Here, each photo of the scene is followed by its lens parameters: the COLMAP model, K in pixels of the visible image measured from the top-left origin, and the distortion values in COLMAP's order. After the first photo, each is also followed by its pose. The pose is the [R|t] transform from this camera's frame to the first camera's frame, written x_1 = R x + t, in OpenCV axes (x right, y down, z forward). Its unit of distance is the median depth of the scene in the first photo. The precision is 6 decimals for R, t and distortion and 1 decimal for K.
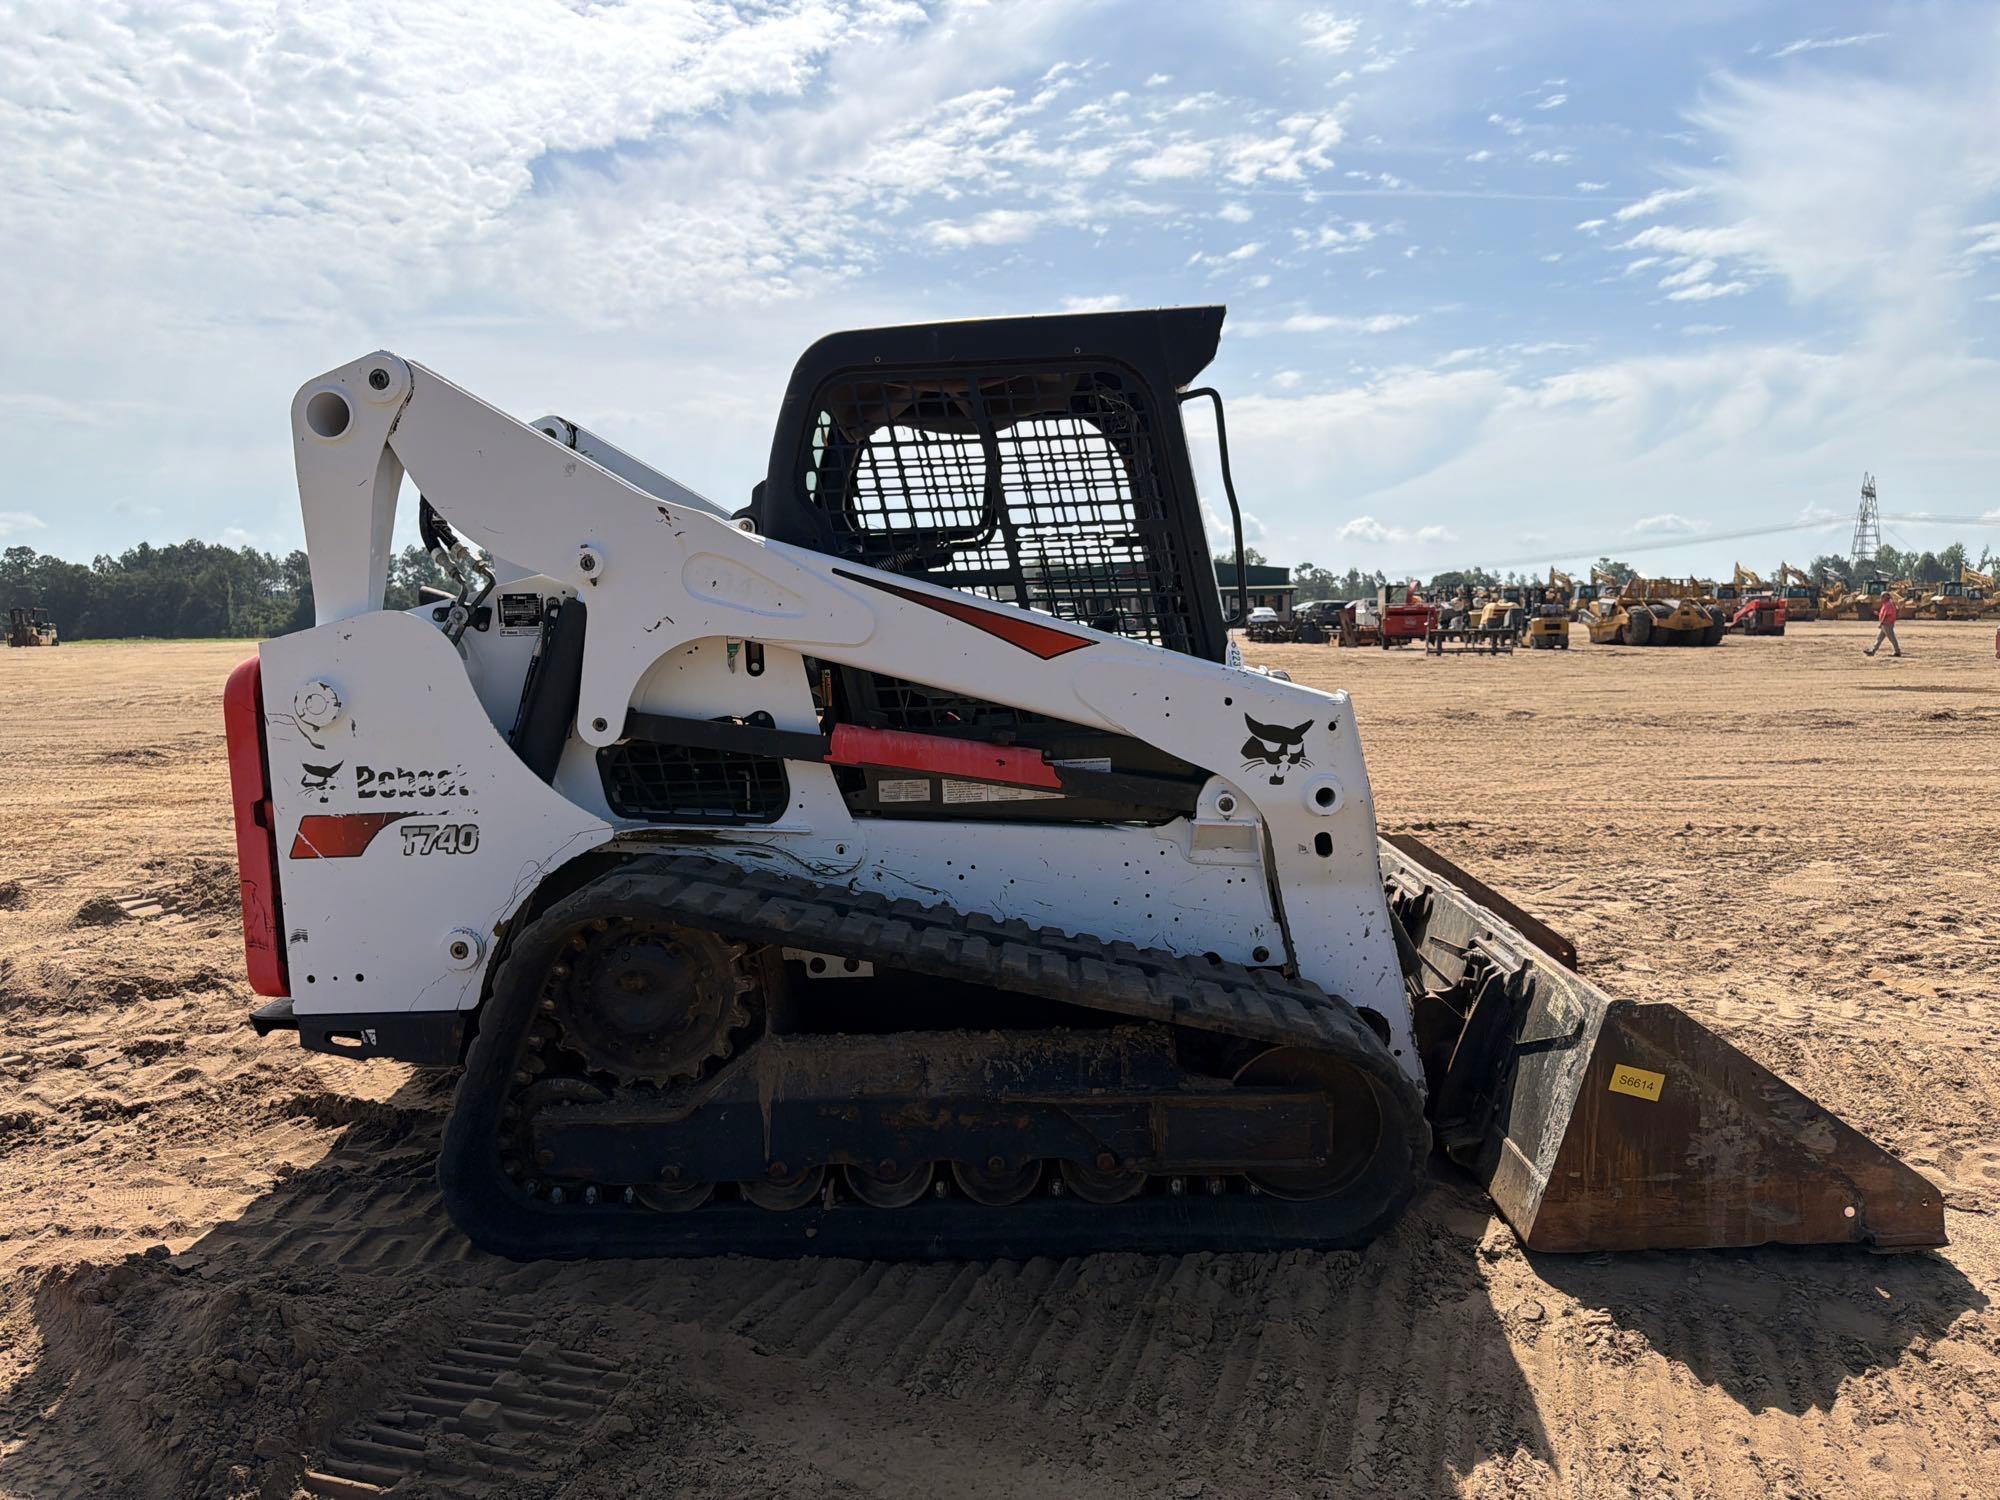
lens RADIAL K [[1448.2, 0, 981.5], [0, 1448.2, 734.4], [0, 0, 1]] dist [0.058166, -0.056414]
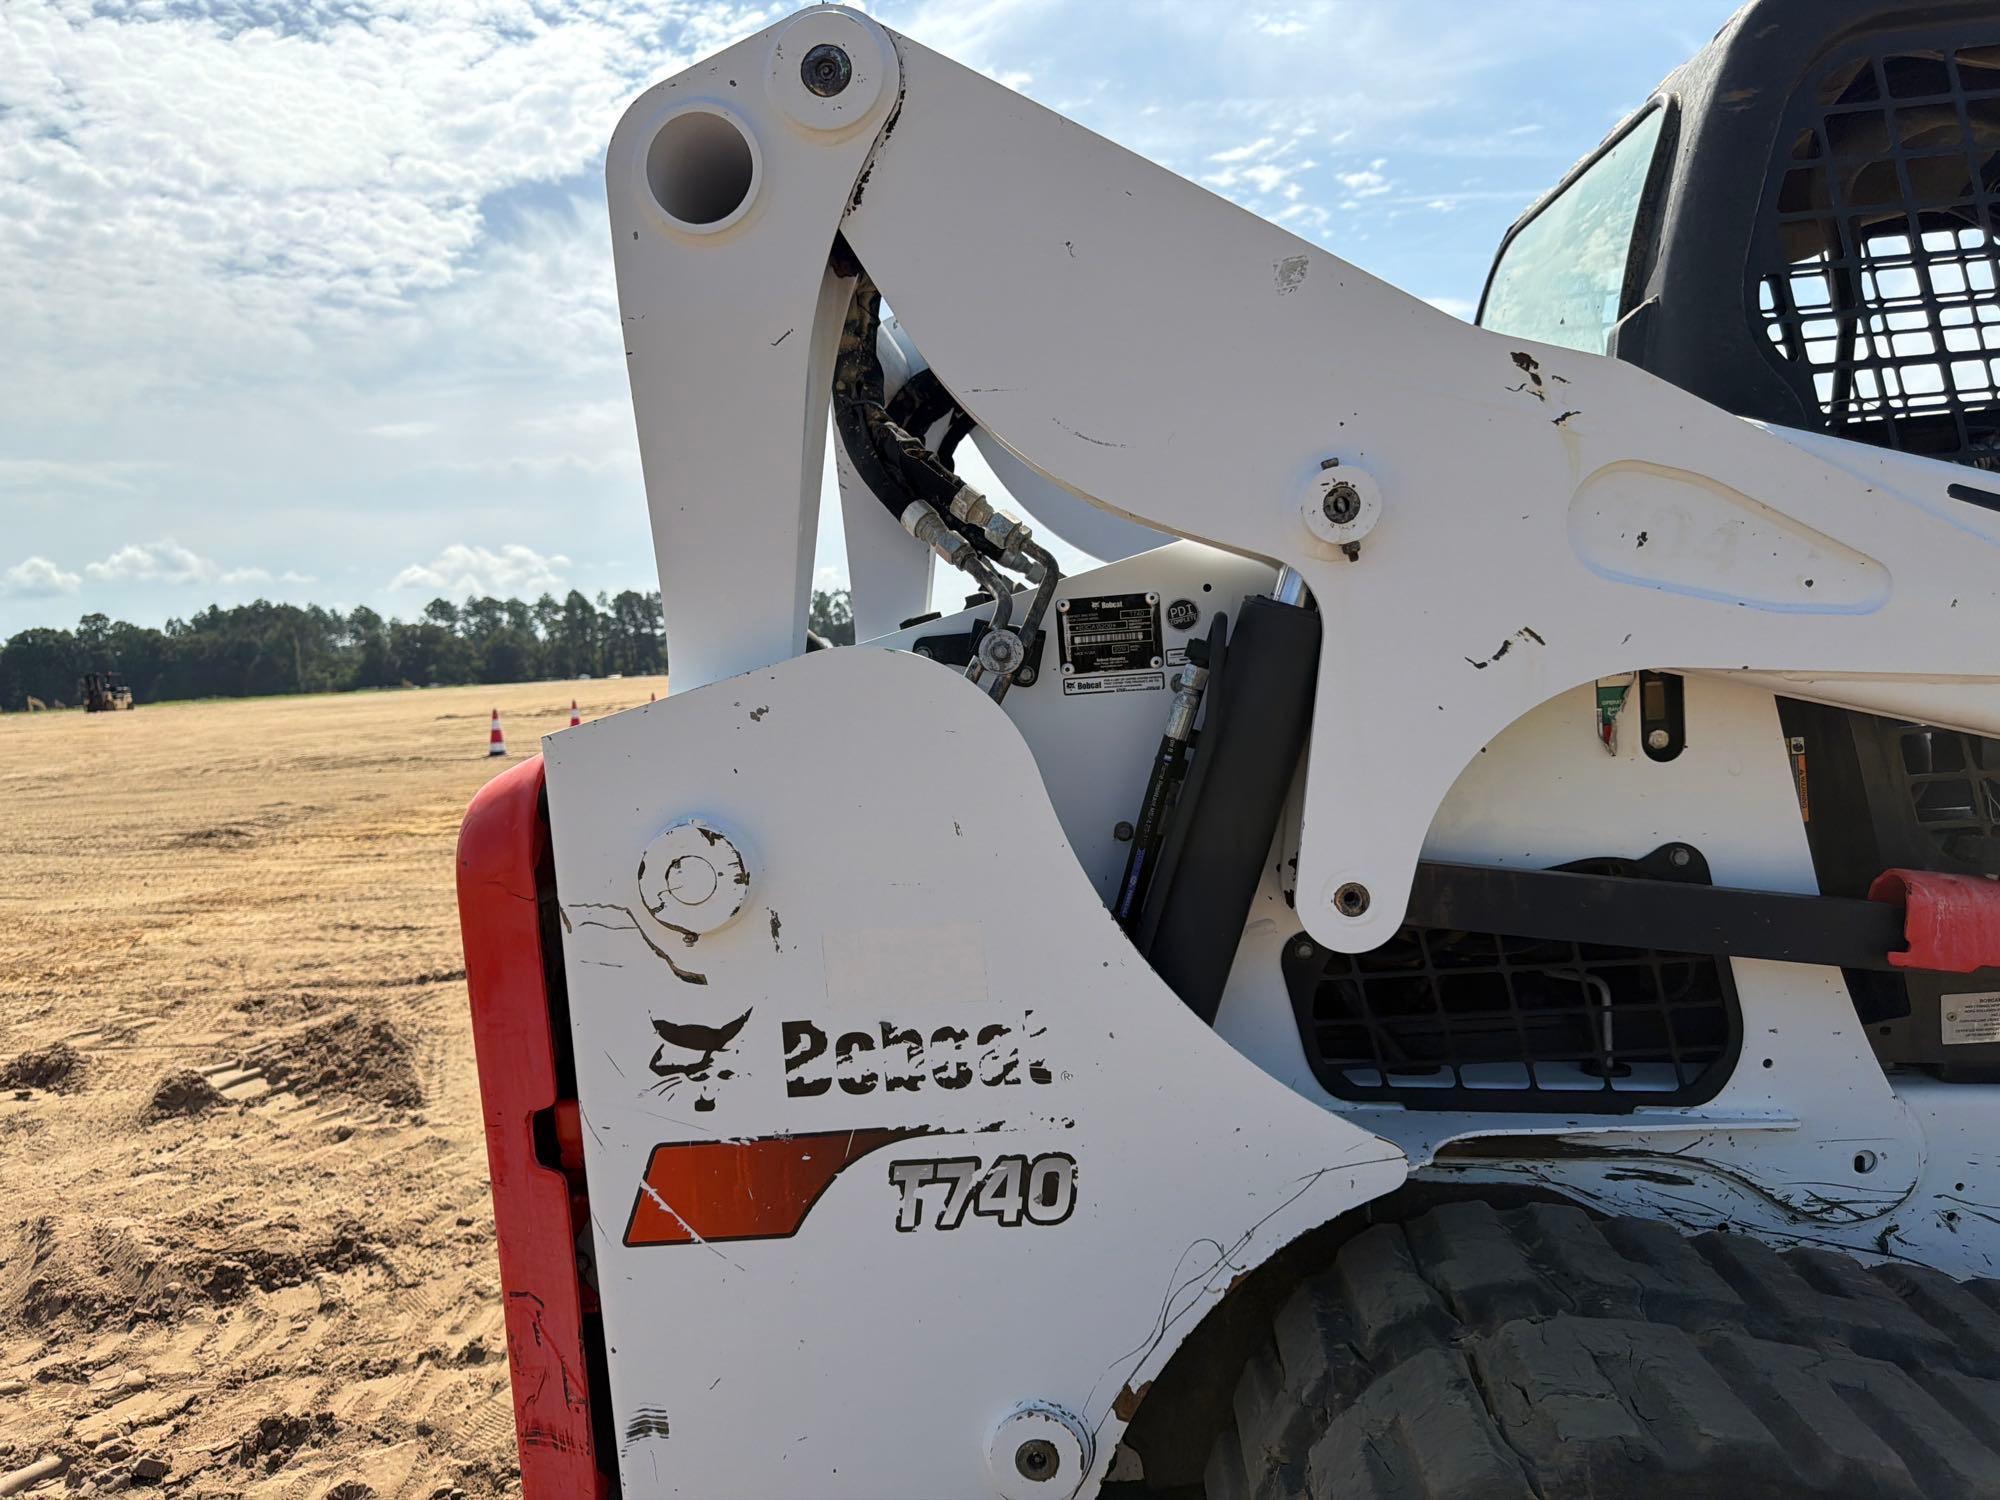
lens RADIAL K [[1448.2, 0, 981.5], [0, 1448.2, 734.4], [0, 0, 1]] dist [0.058166, -0.056414]
pose [[0.998582, -0.037715, -0.037575, -0.228586], [0.036947, 0.999098, -0.020932, -0.031840], [0.038330, 0.019514, 0.999075, 0.380280]]
